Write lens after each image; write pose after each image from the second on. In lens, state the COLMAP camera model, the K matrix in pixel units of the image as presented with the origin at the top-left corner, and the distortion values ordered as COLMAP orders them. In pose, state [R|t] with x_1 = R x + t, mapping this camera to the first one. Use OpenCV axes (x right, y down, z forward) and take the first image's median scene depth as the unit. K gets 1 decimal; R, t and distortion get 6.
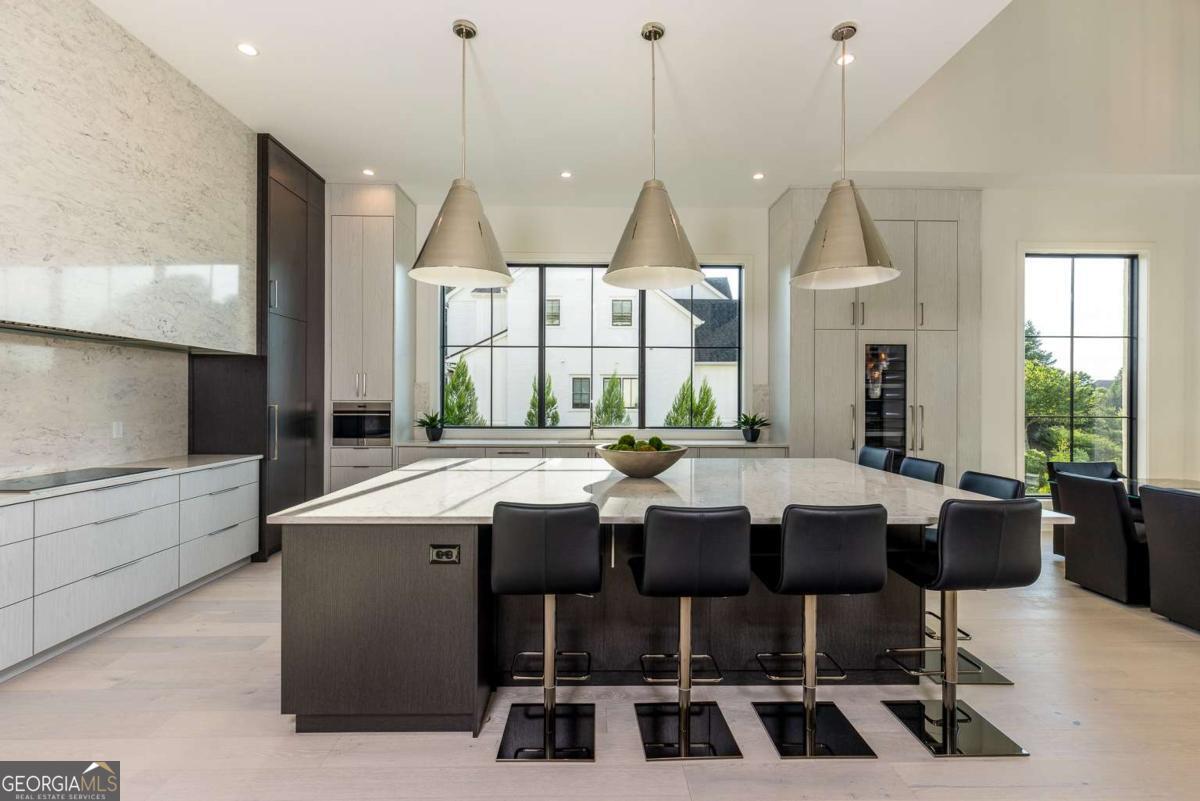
lens RADIAL K [[542.6, 0, 598.2], [0, 542.6, 396.4], [0, 0, 1]] dist [0.003967, -0.000416]
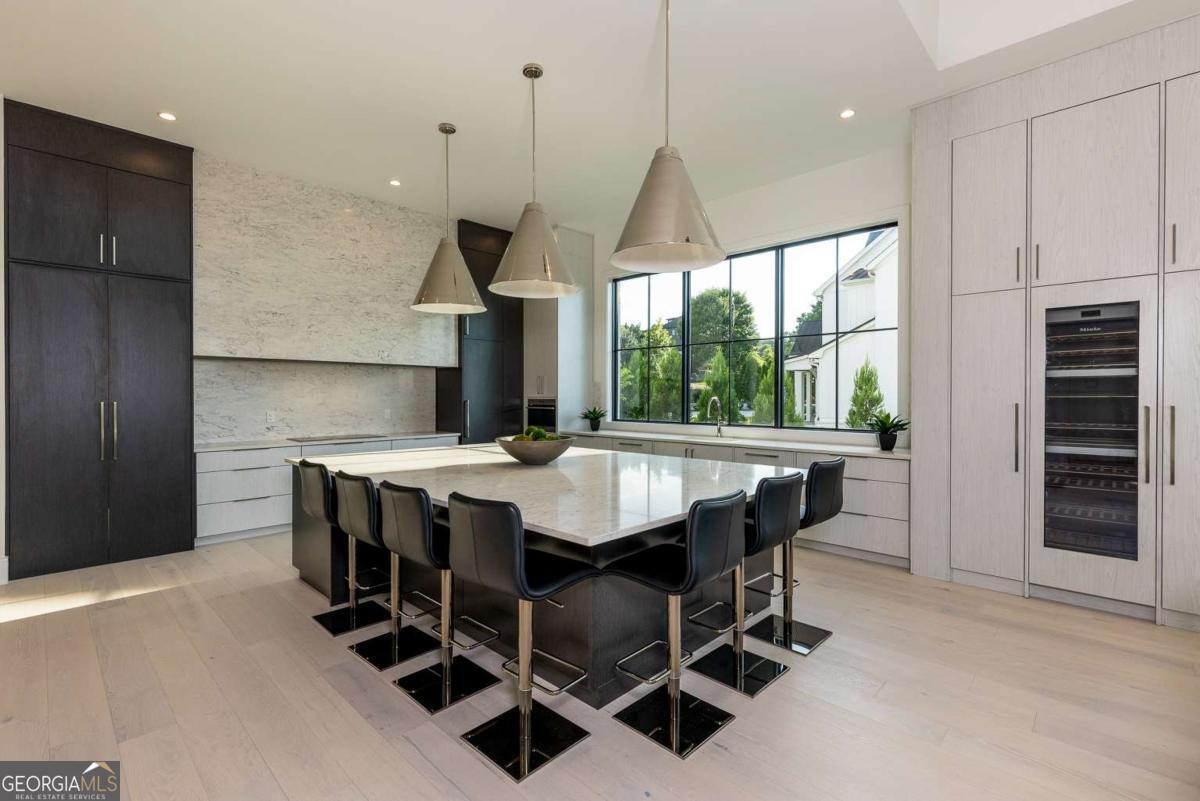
lens RADIAL K [[542.6, 0, 596.9], [0, 542.6, 396.4], [0, 0, 1]] dist [0.003967, -0.000416]
pose [[0.701397, -0.002035, -0.712768, 0.582675], [0.006076, 0.999977, 0.003123, 0.002300], [0.712745, -0.006522, 0.701393, 0.173177]]
